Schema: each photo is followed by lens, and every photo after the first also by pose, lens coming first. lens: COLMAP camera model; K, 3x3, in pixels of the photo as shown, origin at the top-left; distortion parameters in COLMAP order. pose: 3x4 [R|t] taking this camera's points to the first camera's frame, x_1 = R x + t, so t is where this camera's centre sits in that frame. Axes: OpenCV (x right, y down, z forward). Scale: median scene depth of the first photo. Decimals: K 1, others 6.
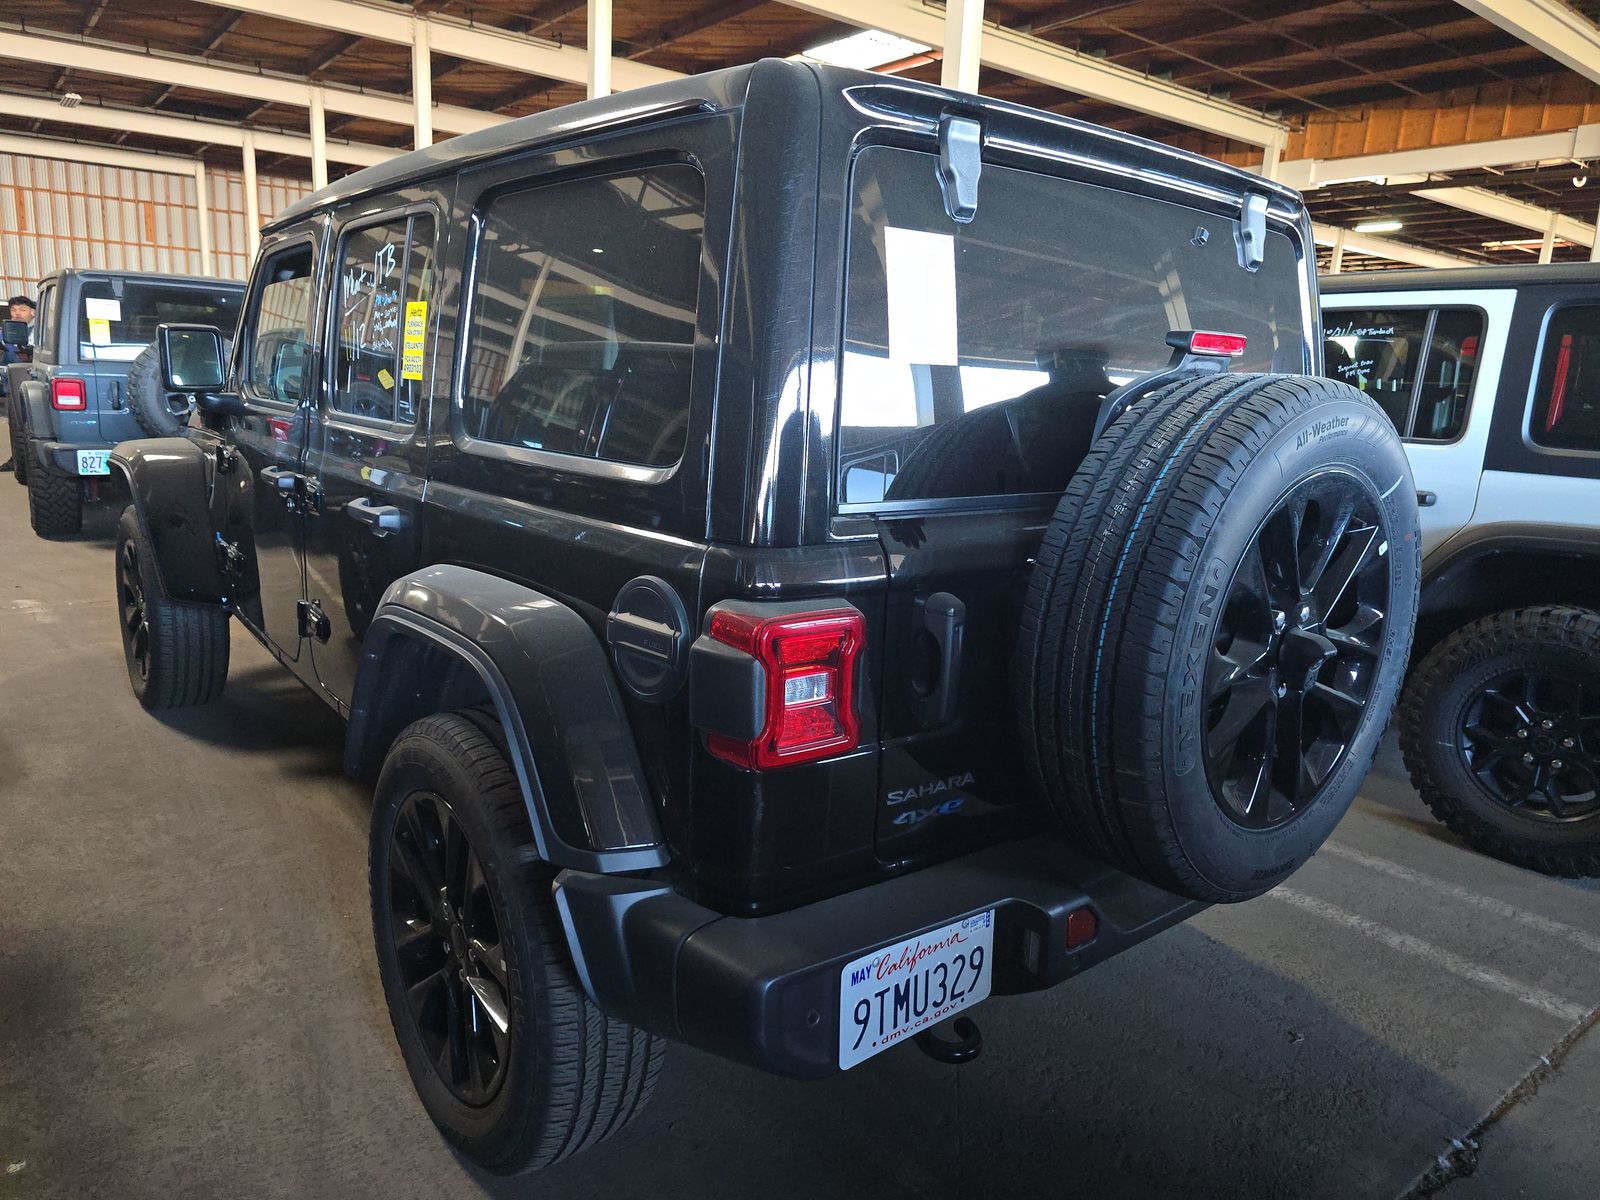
lens RADIAL K [[1067.5, 0, 787.3], [0, 1067.5, 597.7], [0, 0, 1]] dist [0.061232, -0.053671]
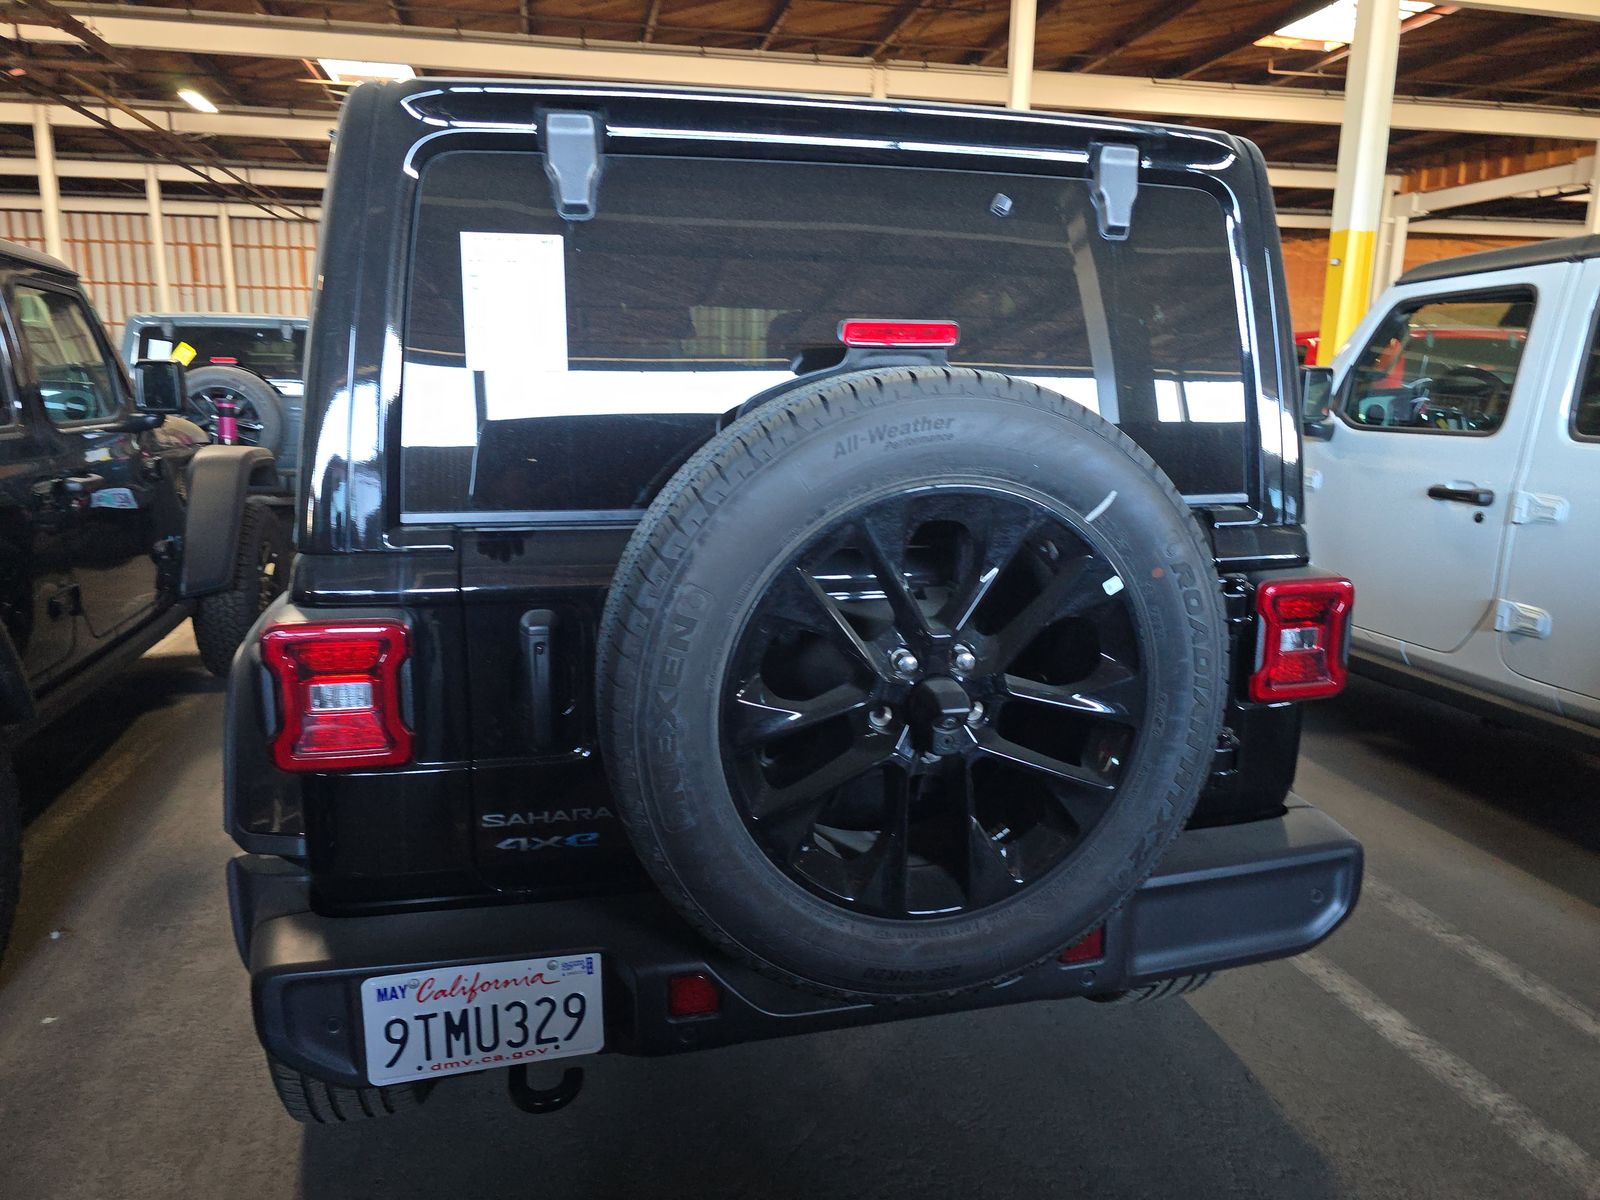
lens RADIAL K [[1067.5, 0, 787.3], [0, 1067.5, 597.7], [0, 0, 1]] dist [0.061232, -0.053671]
pose [[0.906015, 0.046320, -0.420703, 0.747631], [-0.054766, 0.998467, -0.008012, -0.020567], [0.419687, 0.030299, 0.907163, 0.229648]]
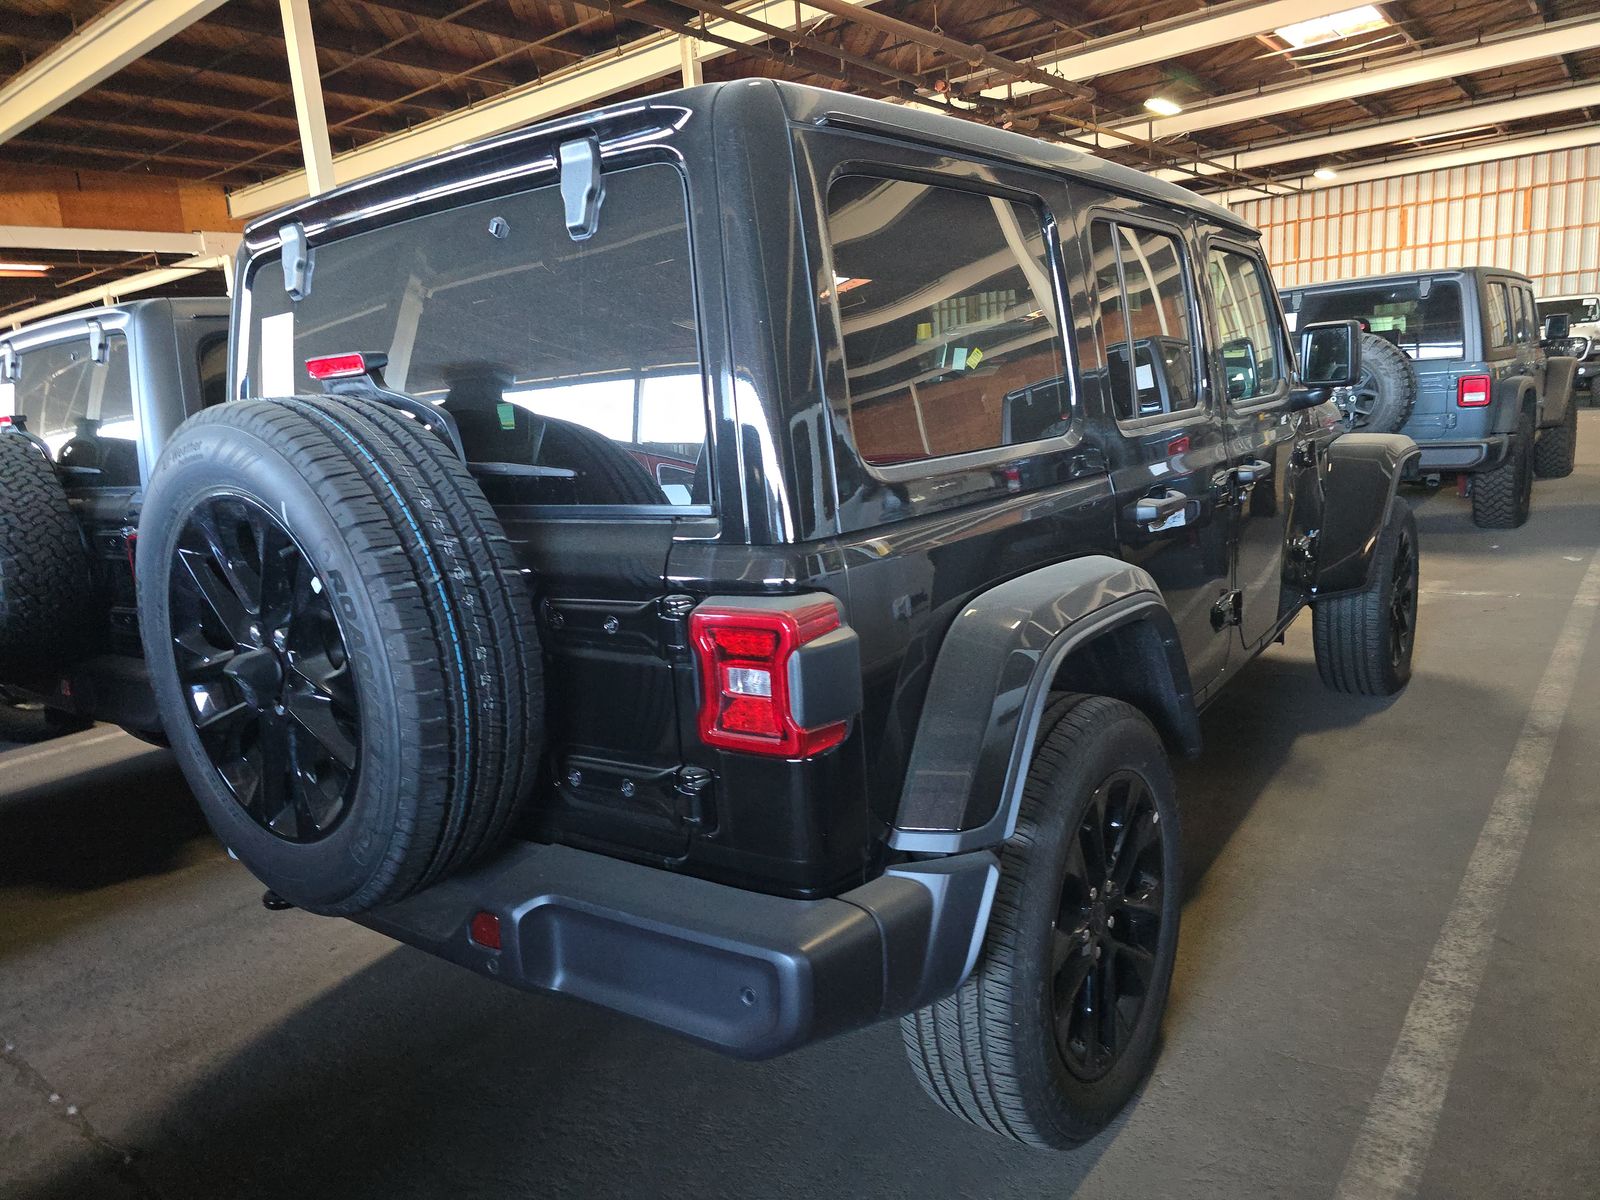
lens RADIAL K [[1067.5, 0, 787.3], [0, 1067.5, 597.7], [0, 0, 1]] dist [0.061232, -0.053671]
pose [[0.231627, 0.121832, -0.965146, 1.665321], [-0.117607, 0.988357, 0.096537, -0.184708], [0.965670, 0.091147, 0.243258, 1.303043]]
